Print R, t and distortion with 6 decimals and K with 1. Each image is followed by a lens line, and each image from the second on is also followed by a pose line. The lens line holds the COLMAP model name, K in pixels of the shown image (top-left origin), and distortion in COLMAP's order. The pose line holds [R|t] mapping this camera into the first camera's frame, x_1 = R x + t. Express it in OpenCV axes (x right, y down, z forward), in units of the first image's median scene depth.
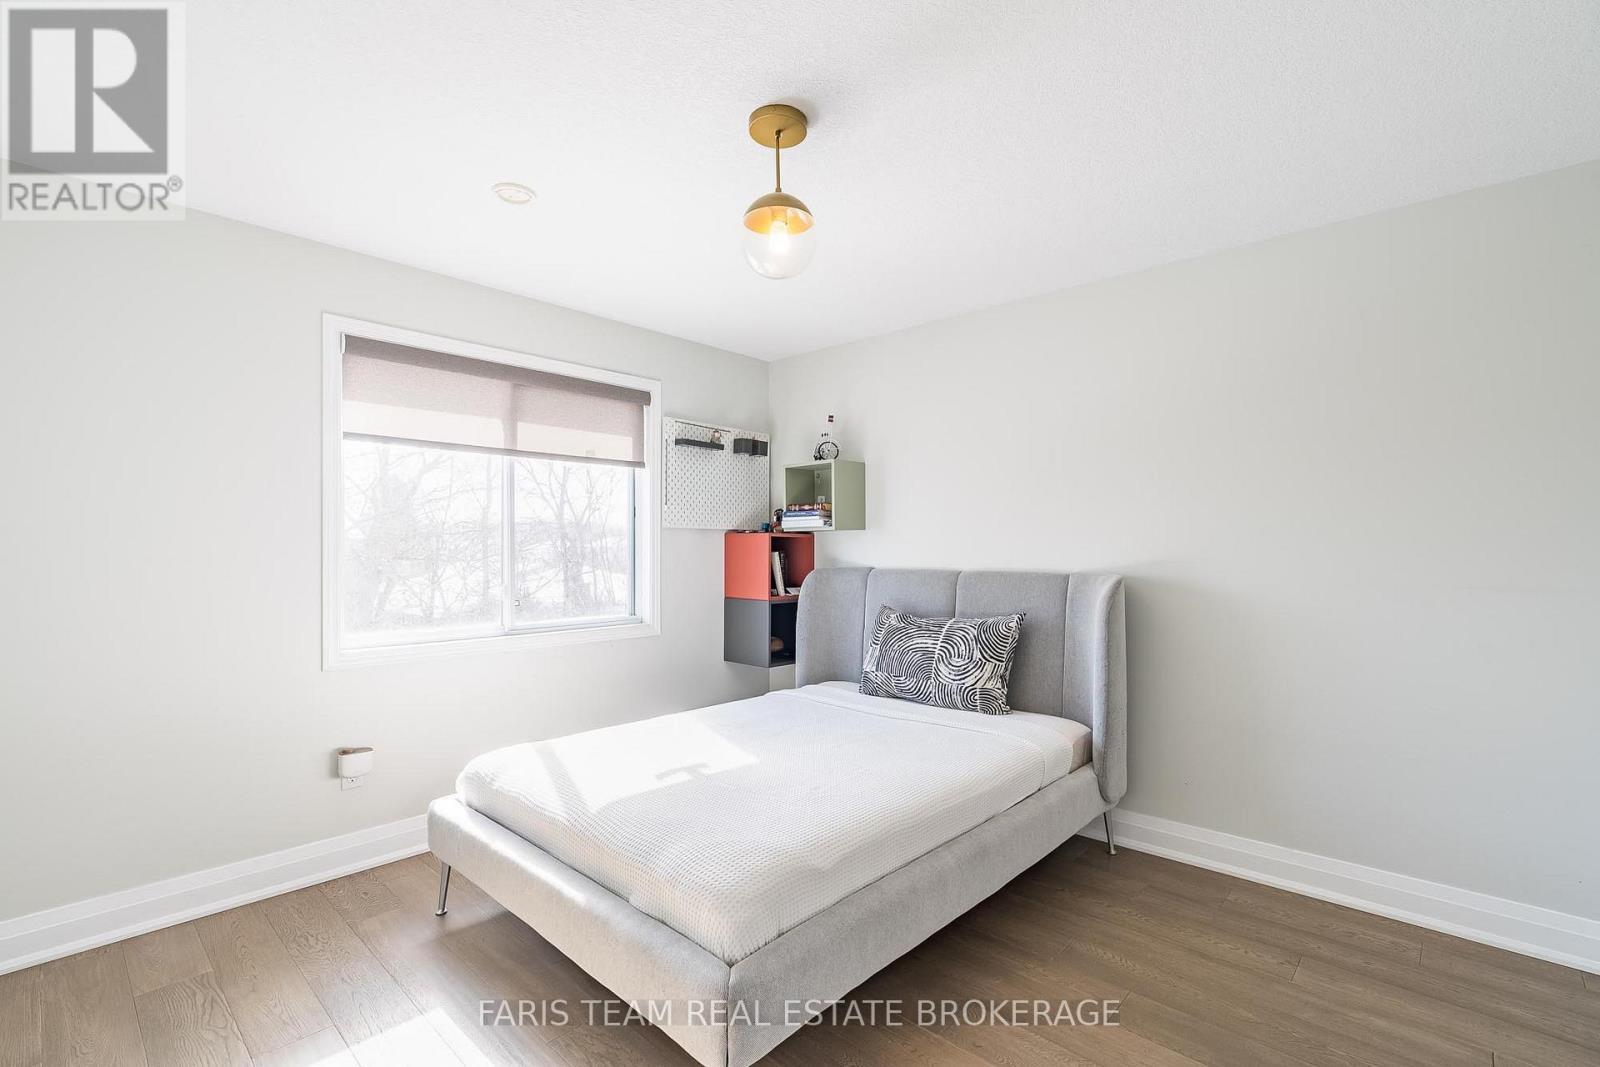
lens RADIAL K [[745.9, 0, 771.0], [0, 745.9, 552.0], [0, 0, 1]] dist [-0.007977, 0.001255]
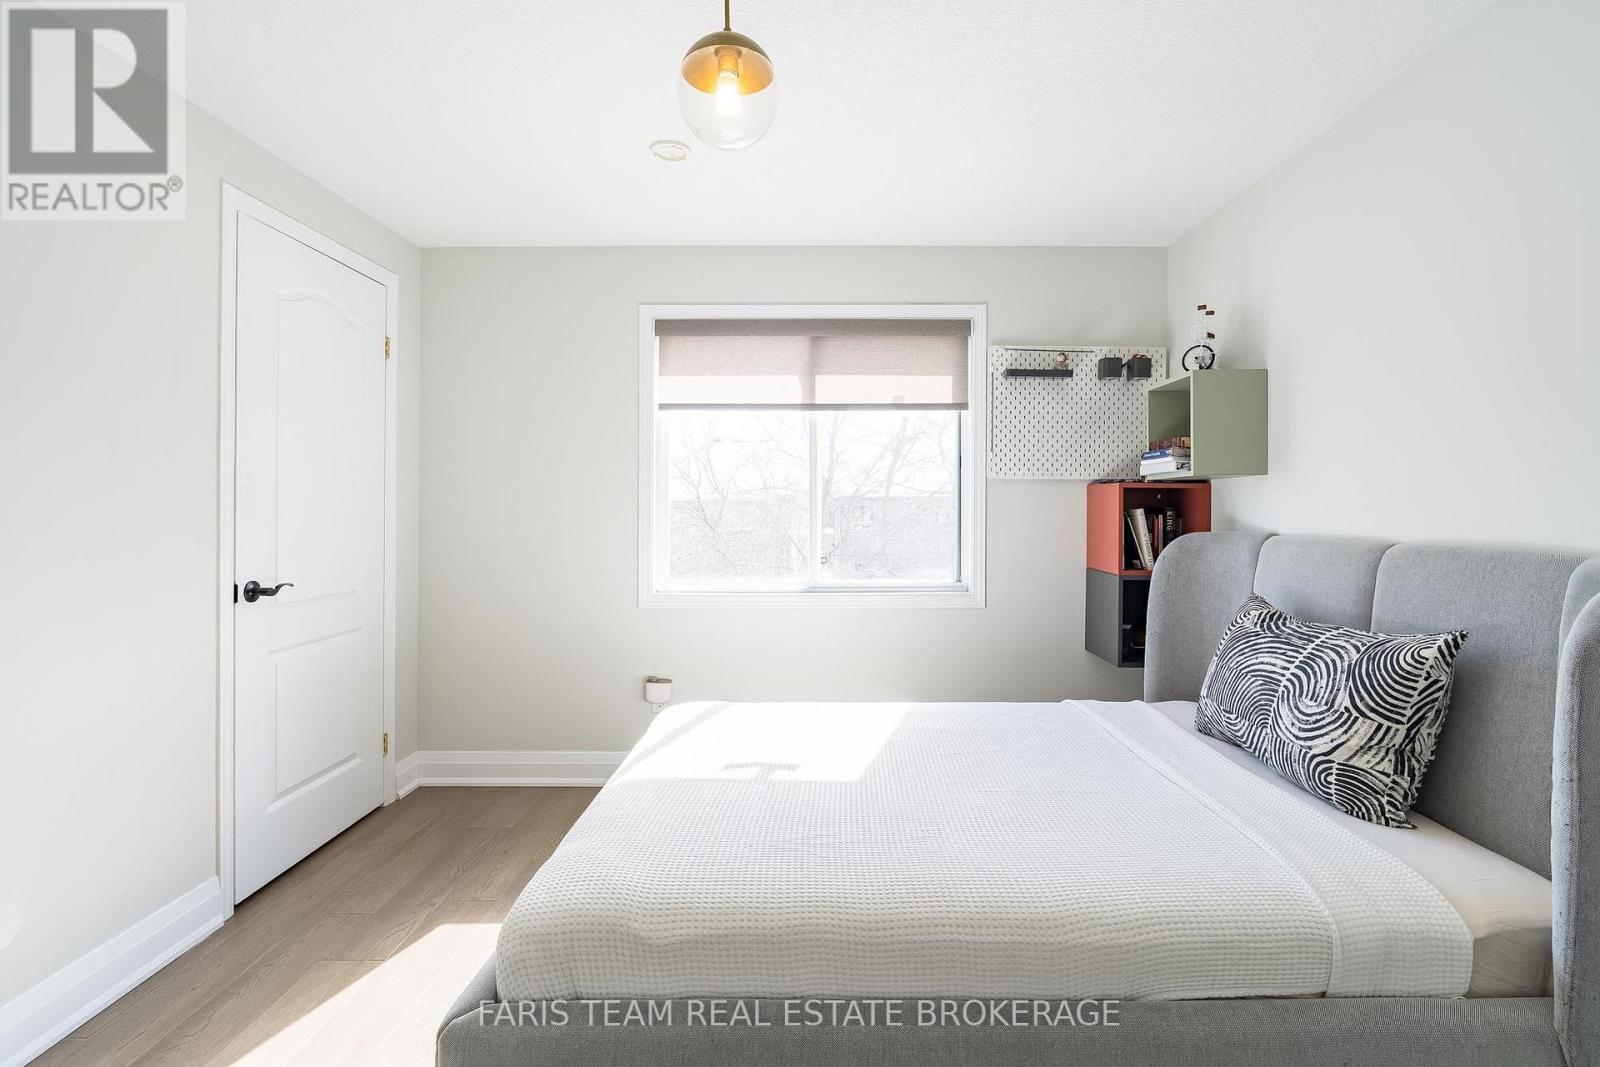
lens RADIAL K [[745.9, 0, 800.0], [0, 745.9, 504.6], [0, 0, 1]] dist [-0.007977, 0.001255]
pose [[0.682119, -0.002029, -0.731239, 0.360244], [-0.003751, 0.999973, -0.006273, 0.002024], [0.731232, 0.007022, 0.682093, 0.312950]]
